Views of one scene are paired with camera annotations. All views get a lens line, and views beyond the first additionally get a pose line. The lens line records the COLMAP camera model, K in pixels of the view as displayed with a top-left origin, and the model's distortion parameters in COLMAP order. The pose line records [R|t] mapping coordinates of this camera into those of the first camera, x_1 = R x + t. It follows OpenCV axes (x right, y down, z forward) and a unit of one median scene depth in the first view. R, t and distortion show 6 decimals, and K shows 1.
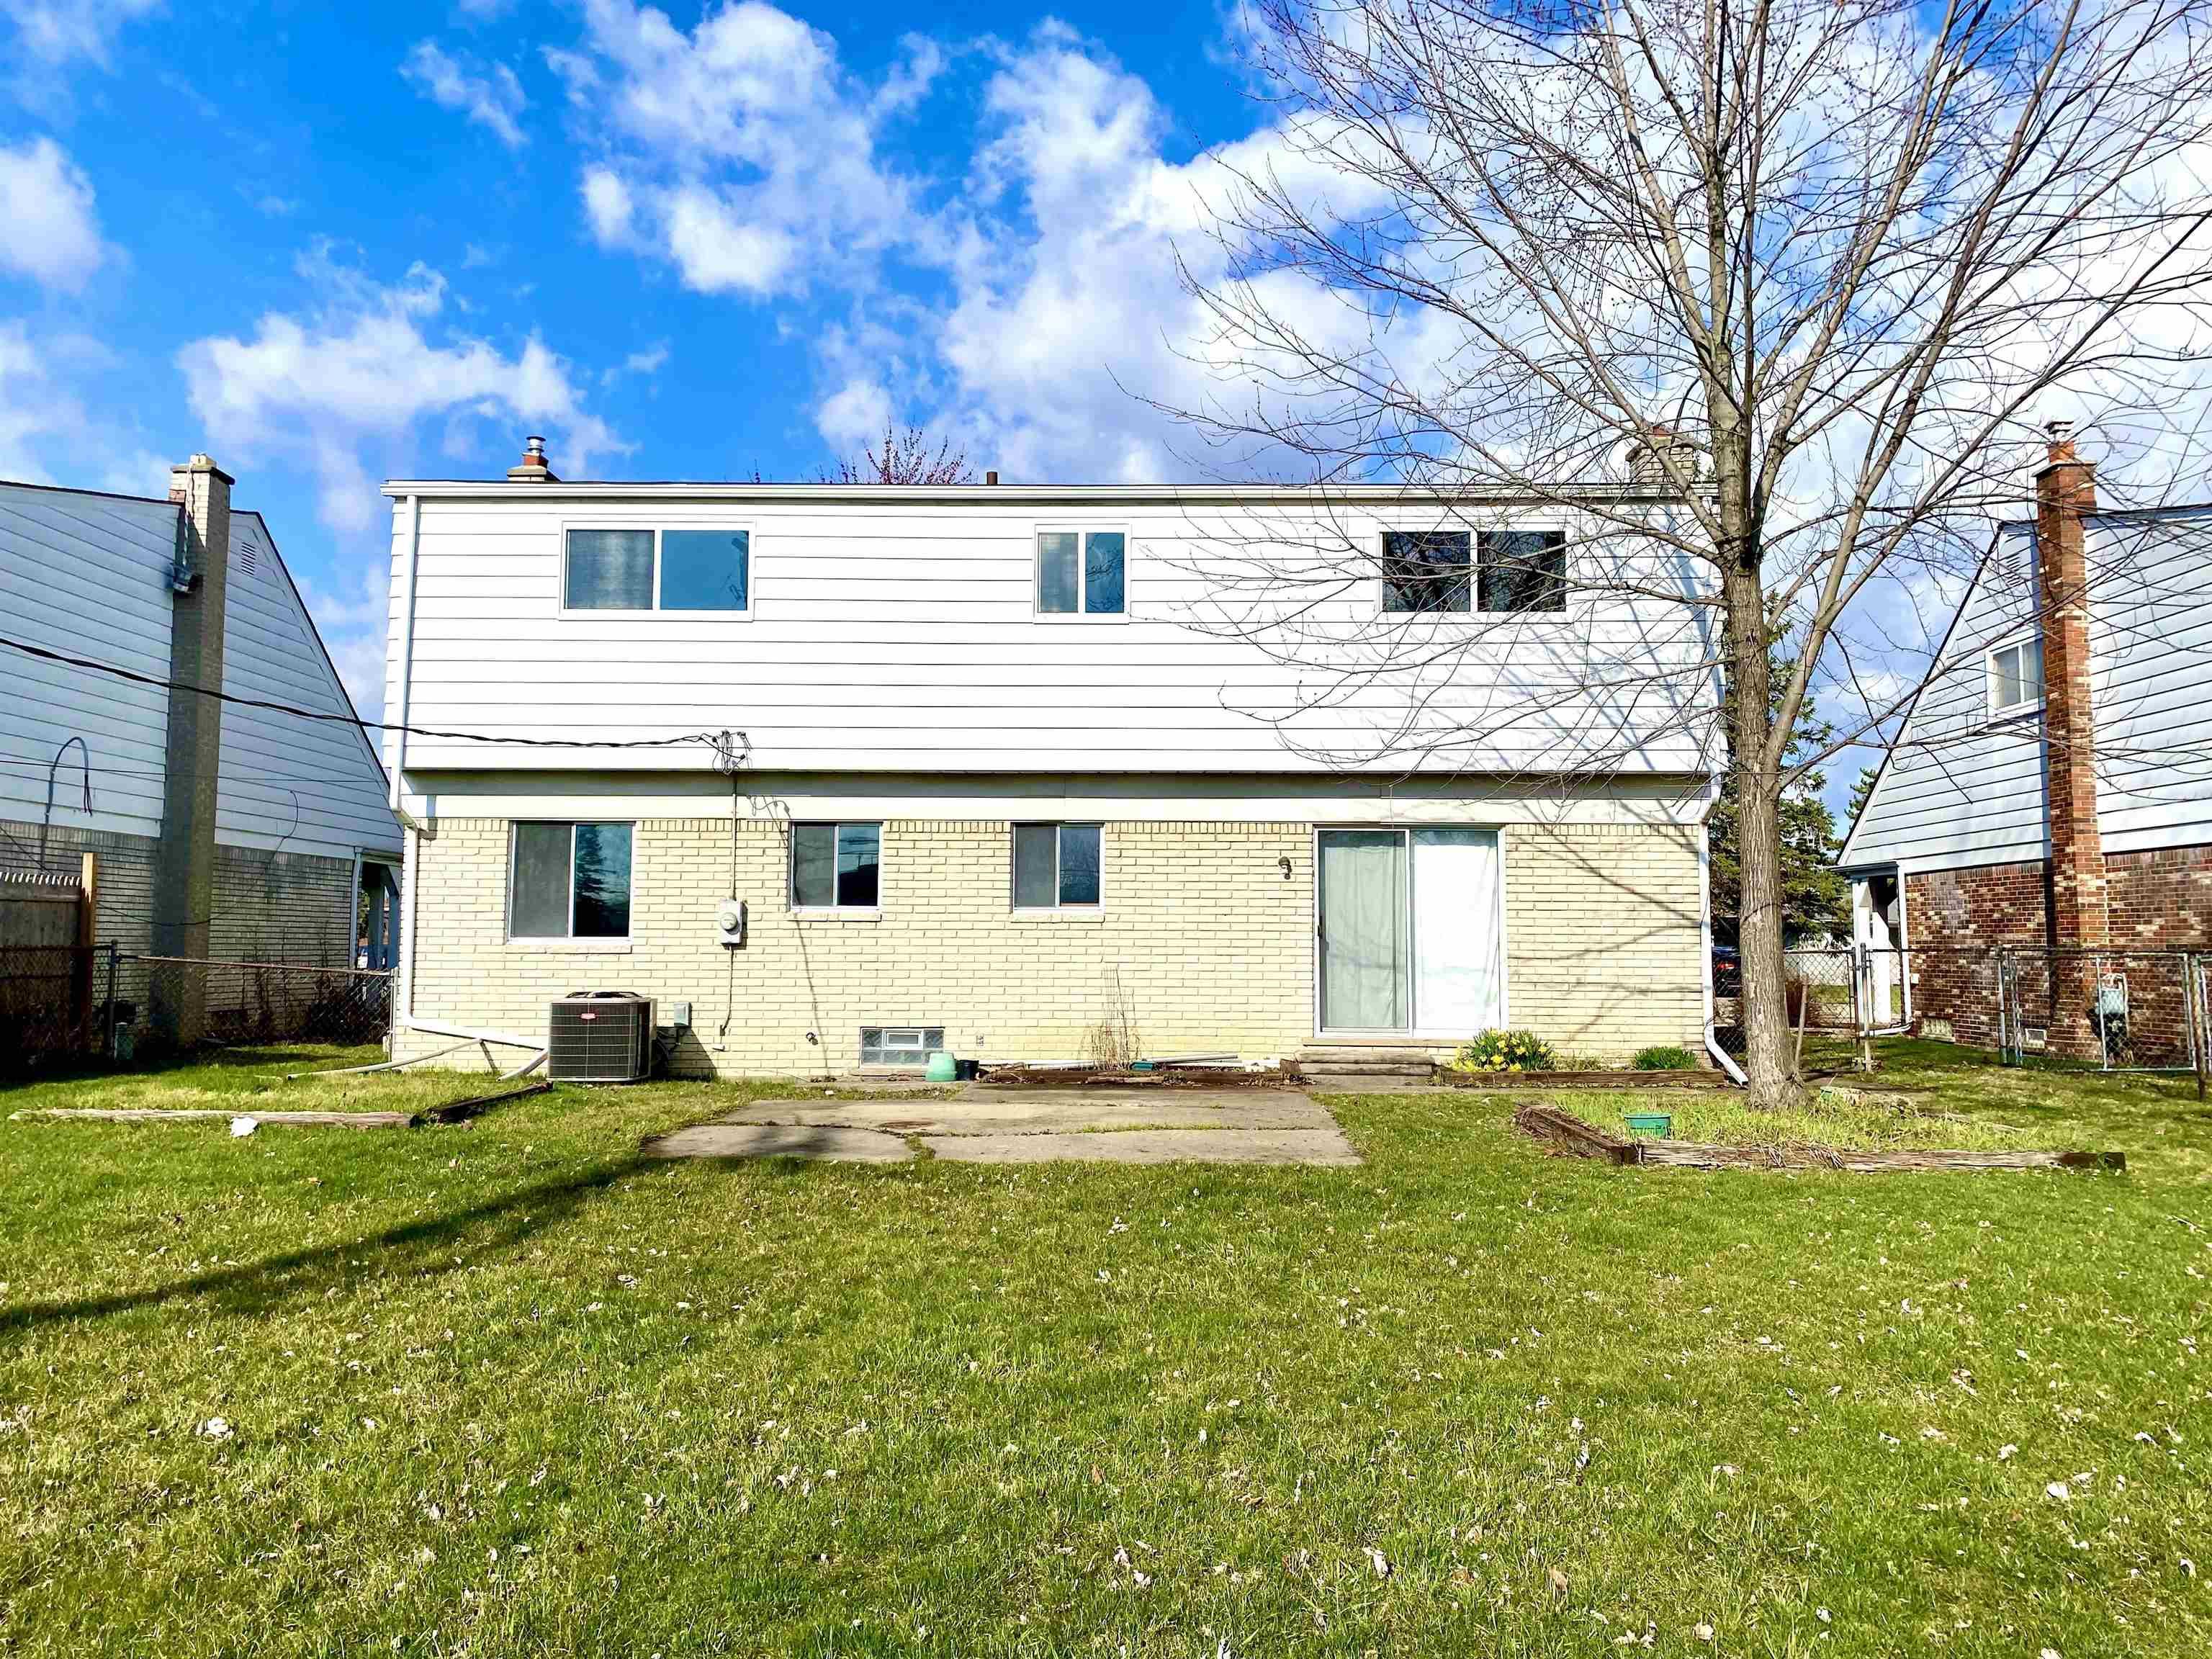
lens RADIAL K [[1641.0, 0, 1109.7], [0, 1641.0, 835.9], [0, 0, 1]] dist [0.006594, -0.029839]
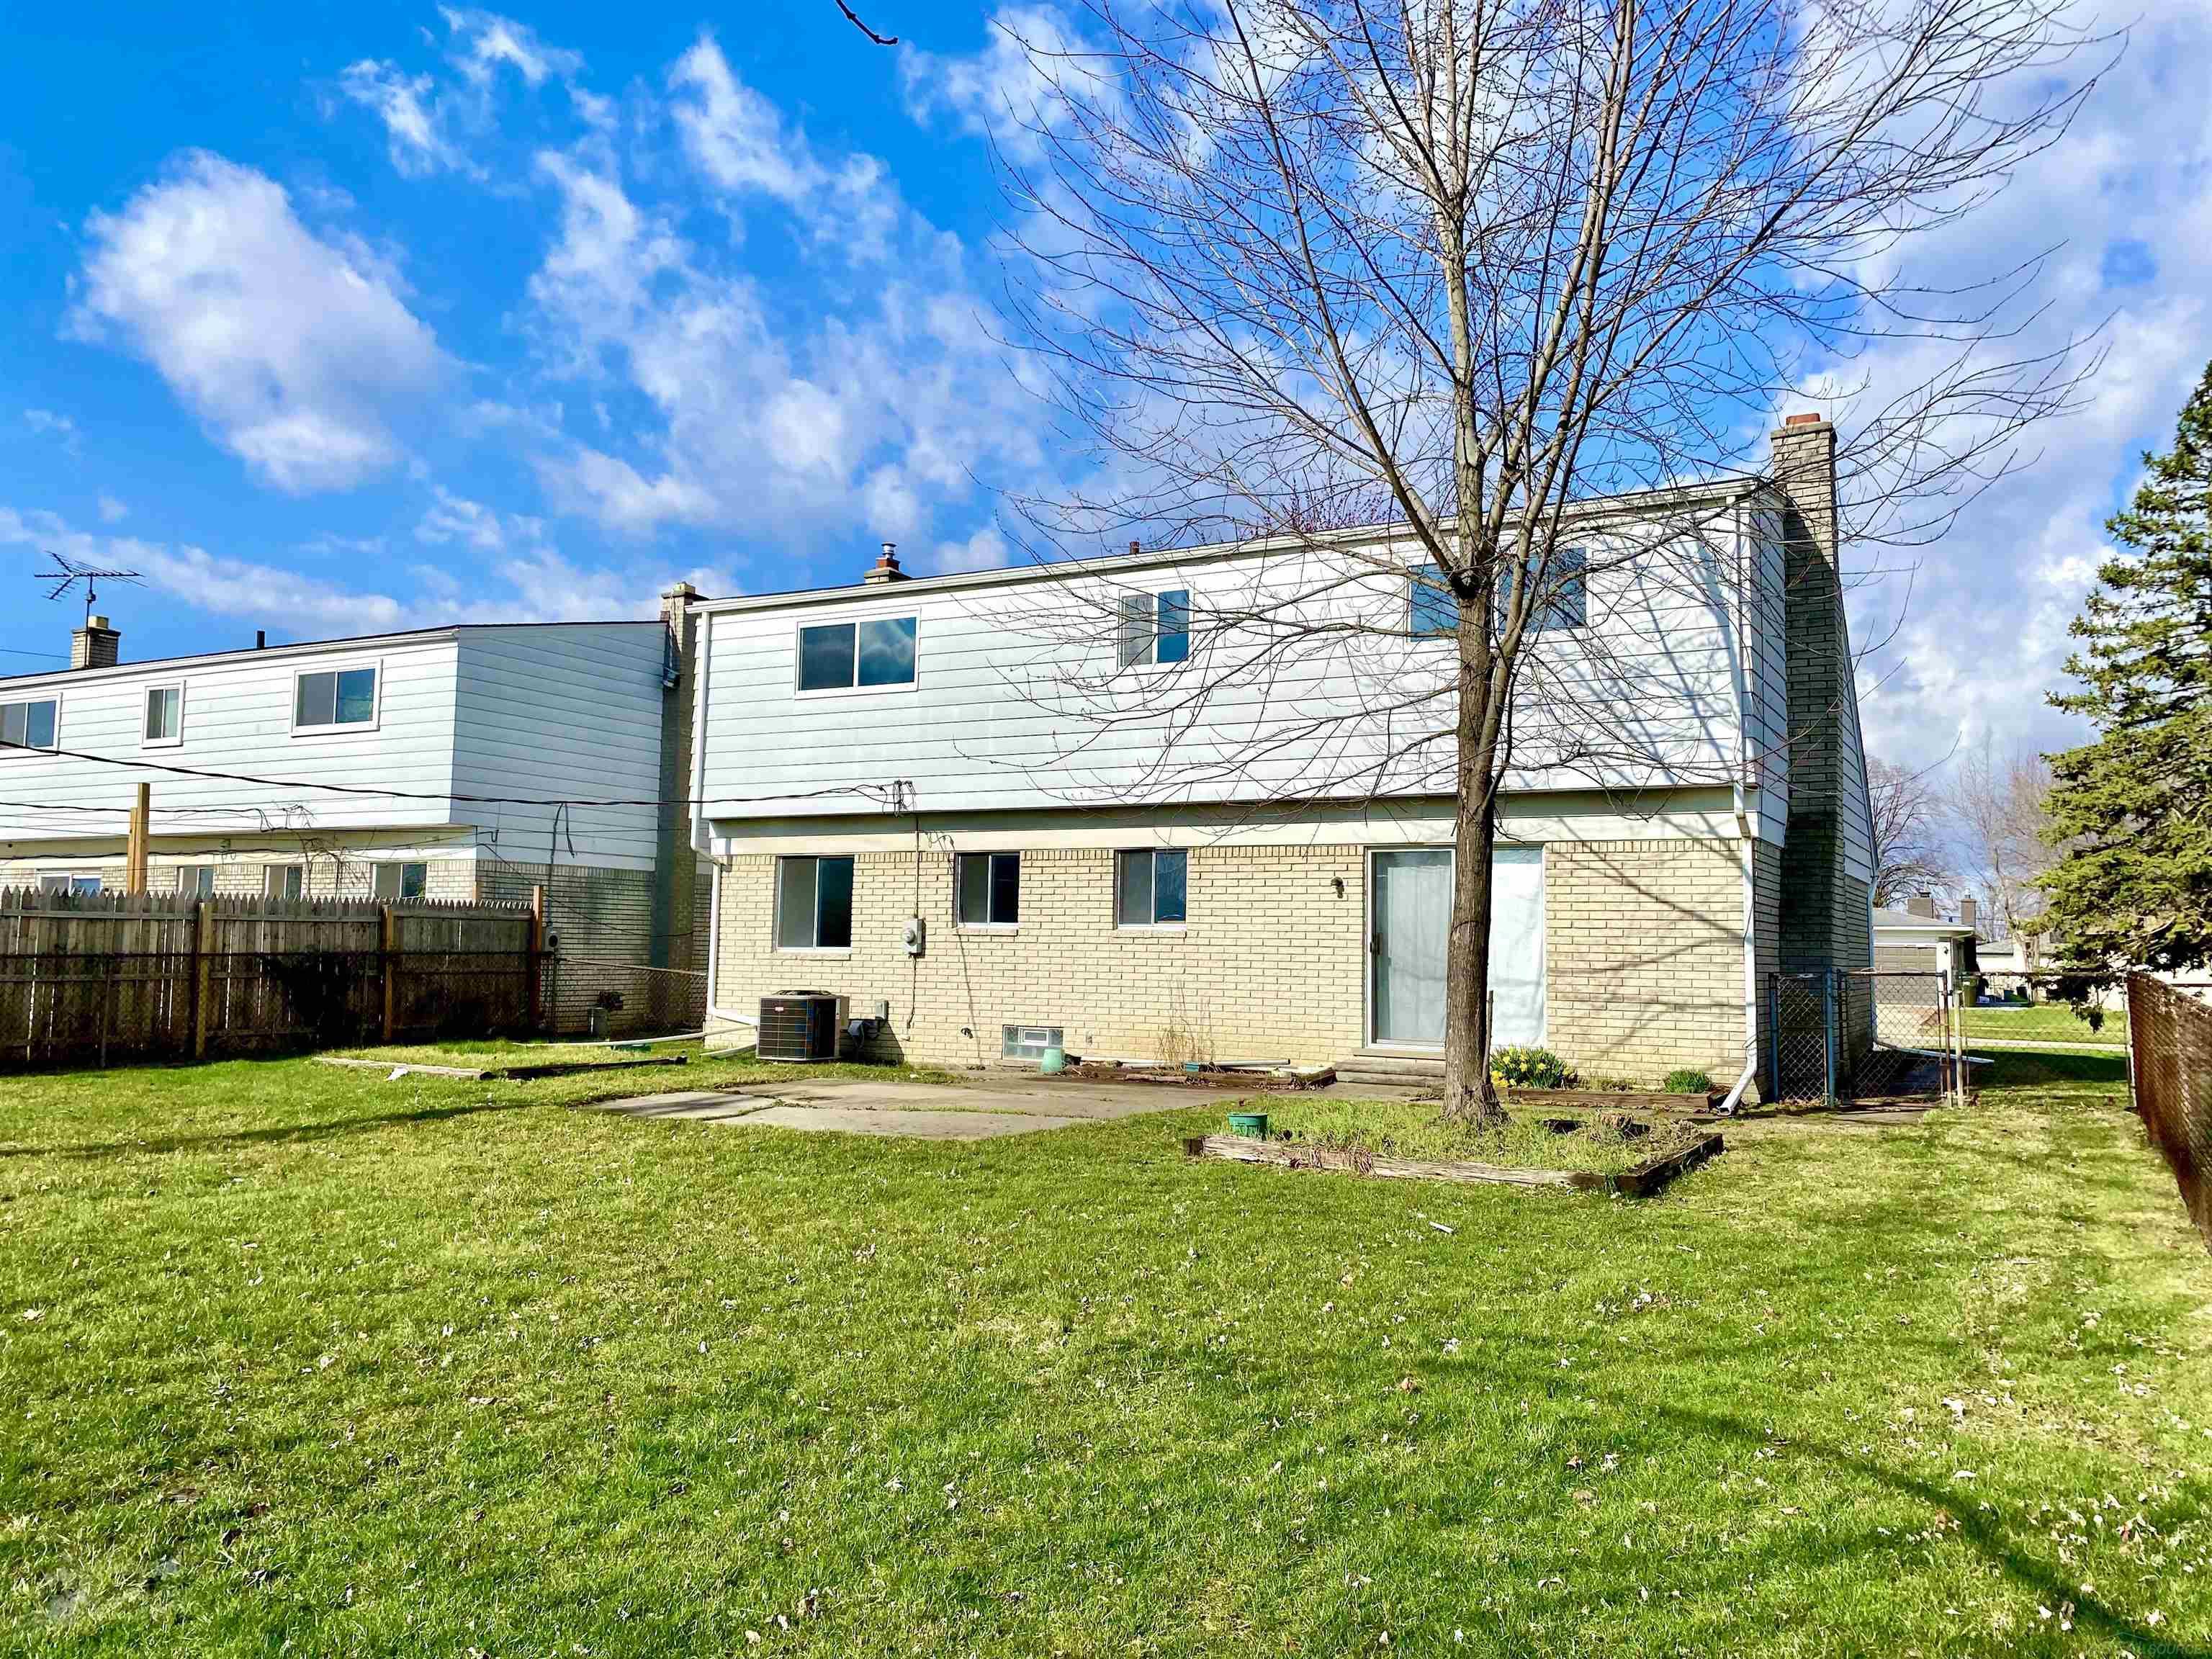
lens RADIAL K [[1641.0, 0, 1122.9], [0, 1641.0, 822.0], [0, 0, 1]] dist [0.006594, -0.029839]
pose [[0.880088, -0.027666, -0.474003, 0.490538], [0.018201, 0.999533, -0.024545, 0.000524], [0.474461, 0.012974, 0.880181, -0.005131]]
